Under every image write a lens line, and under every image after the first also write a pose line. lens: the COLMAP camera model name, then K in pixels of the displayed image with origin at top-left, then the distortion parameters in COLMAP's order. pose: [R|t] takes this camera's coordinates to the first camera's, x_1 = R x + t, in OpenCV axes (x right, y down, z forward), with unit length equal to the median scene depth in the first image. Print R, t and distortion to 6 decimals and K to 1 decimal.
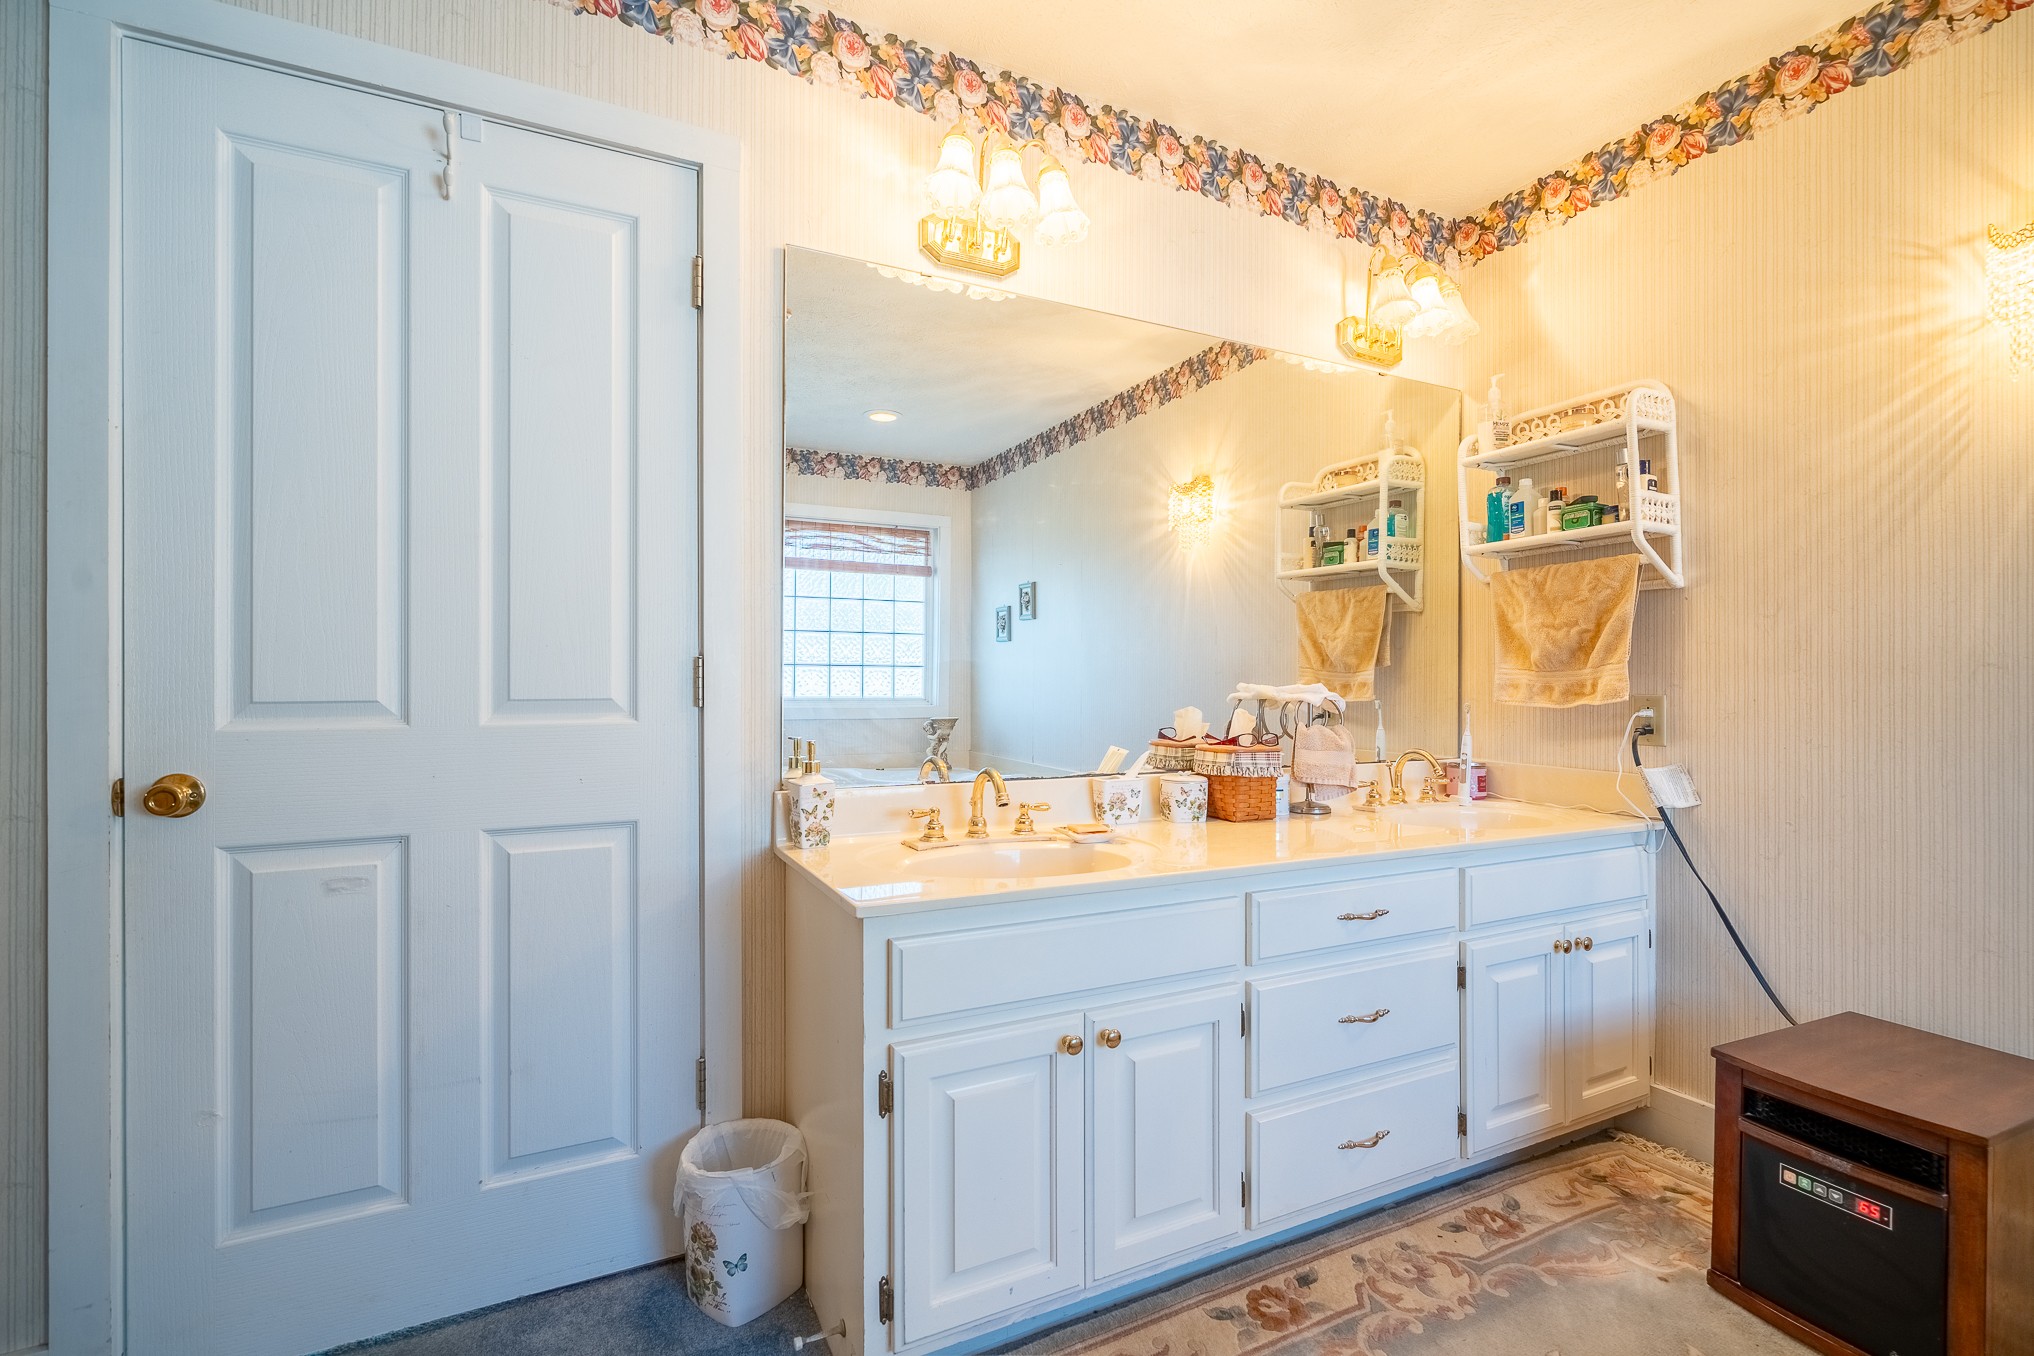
lens RADIAL K [[913.6, 0, 1017.0], [0, 913.6, 678.0], [0, 0, 1]] dist [0.000138, 0.000938]
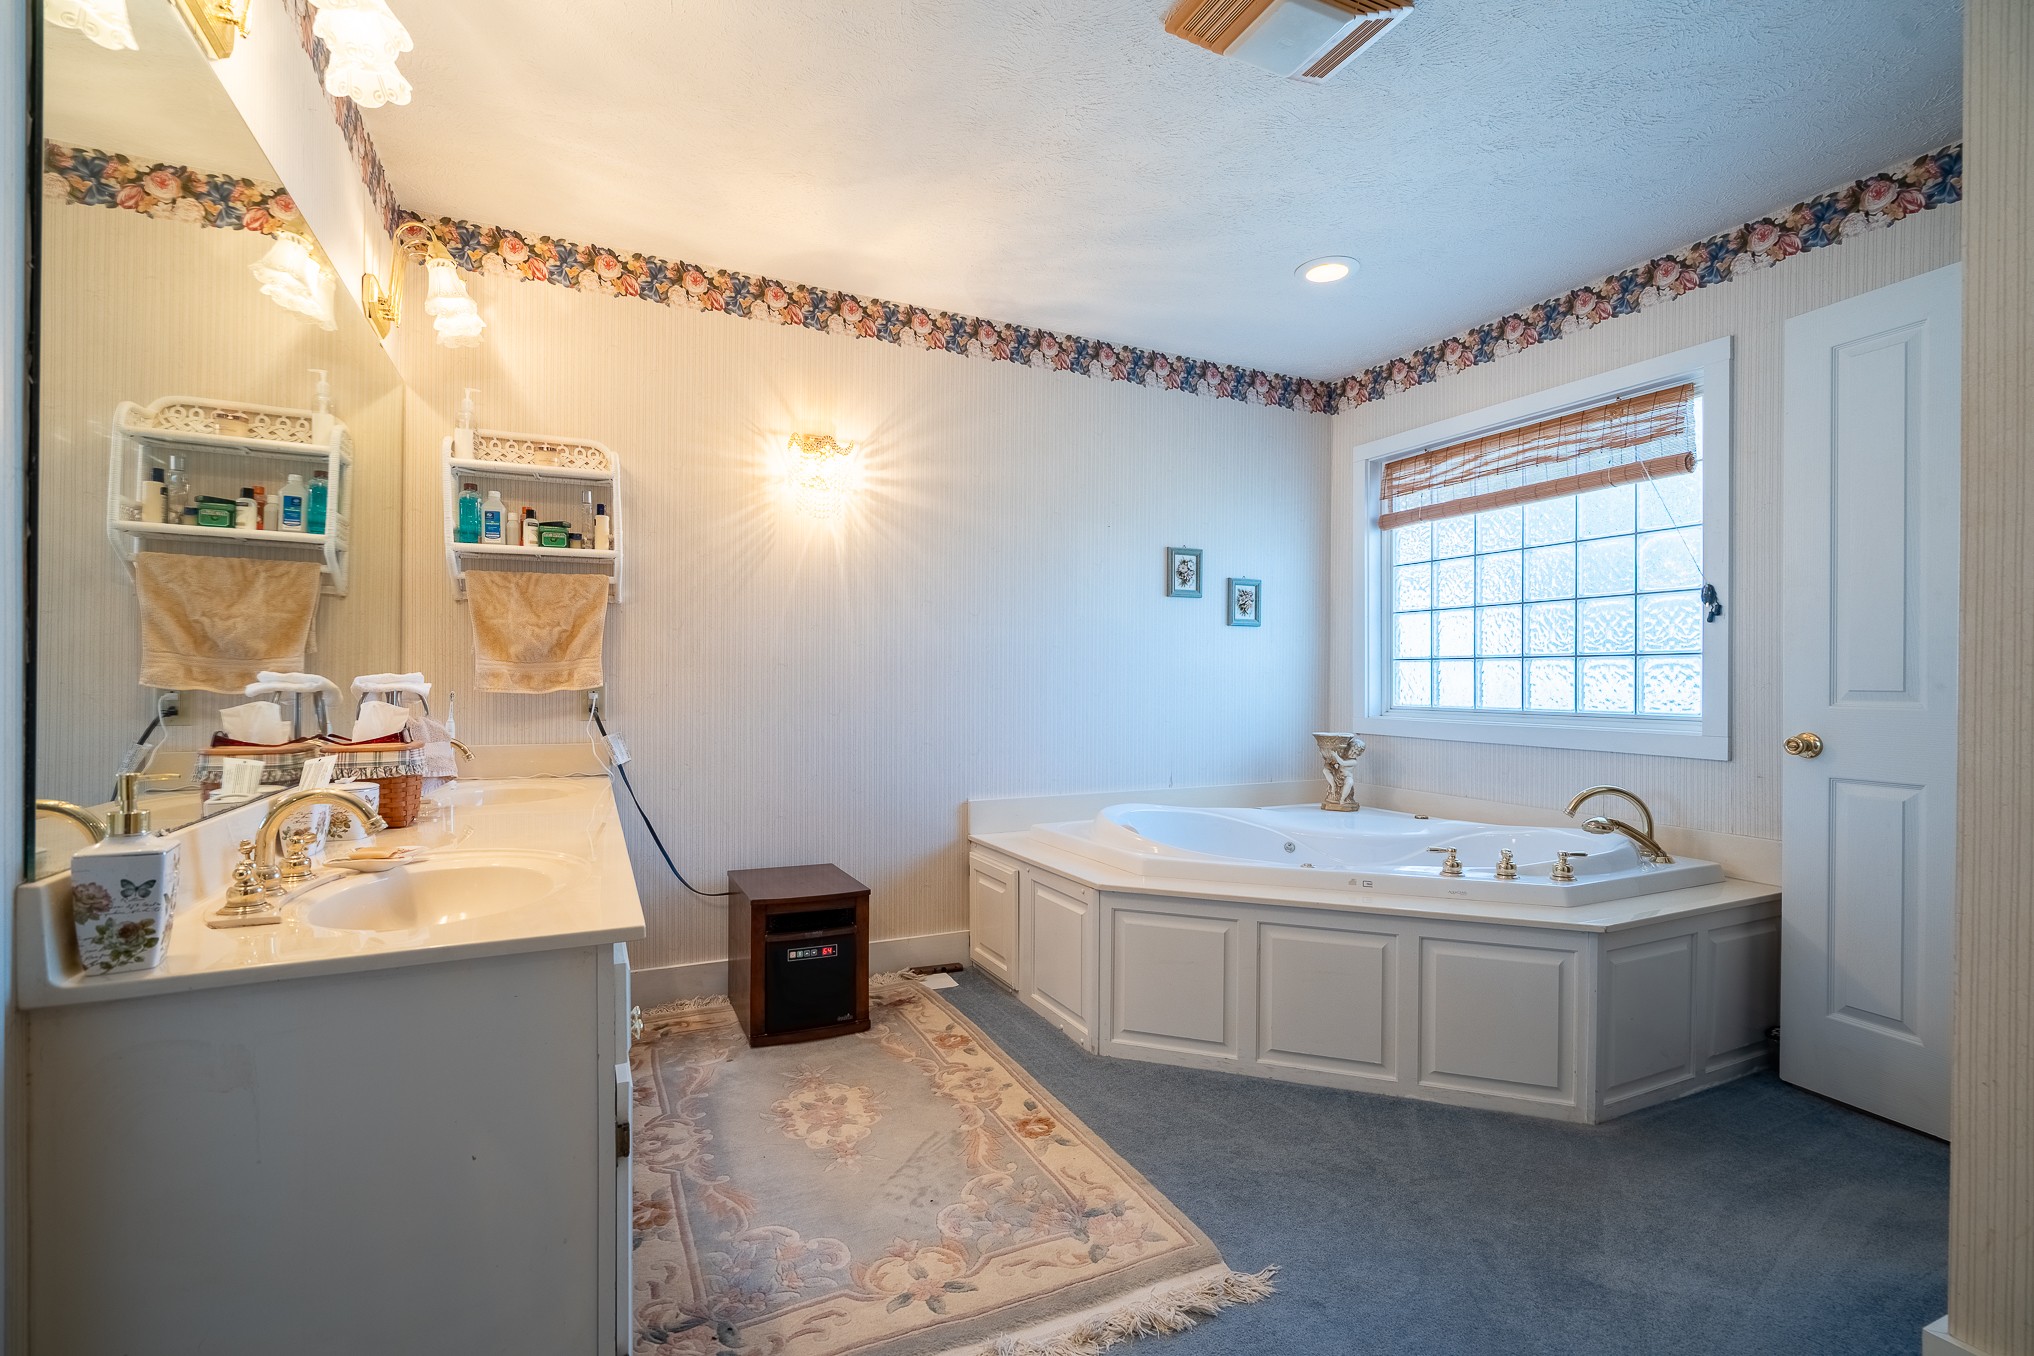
lens RADIAL K [[913.6, 0, 1017.0], [0, 913.6, 678.0], [0, 0, 1]] dist [0.000138, 0.000938]
pose [[0.023600, -0.002697, 0.999718, -0.601839], [-0.009944, 0.999946, 0.002932, 0.002629], [-0.999672, -0.010011, 0.023572, 0.357160]]
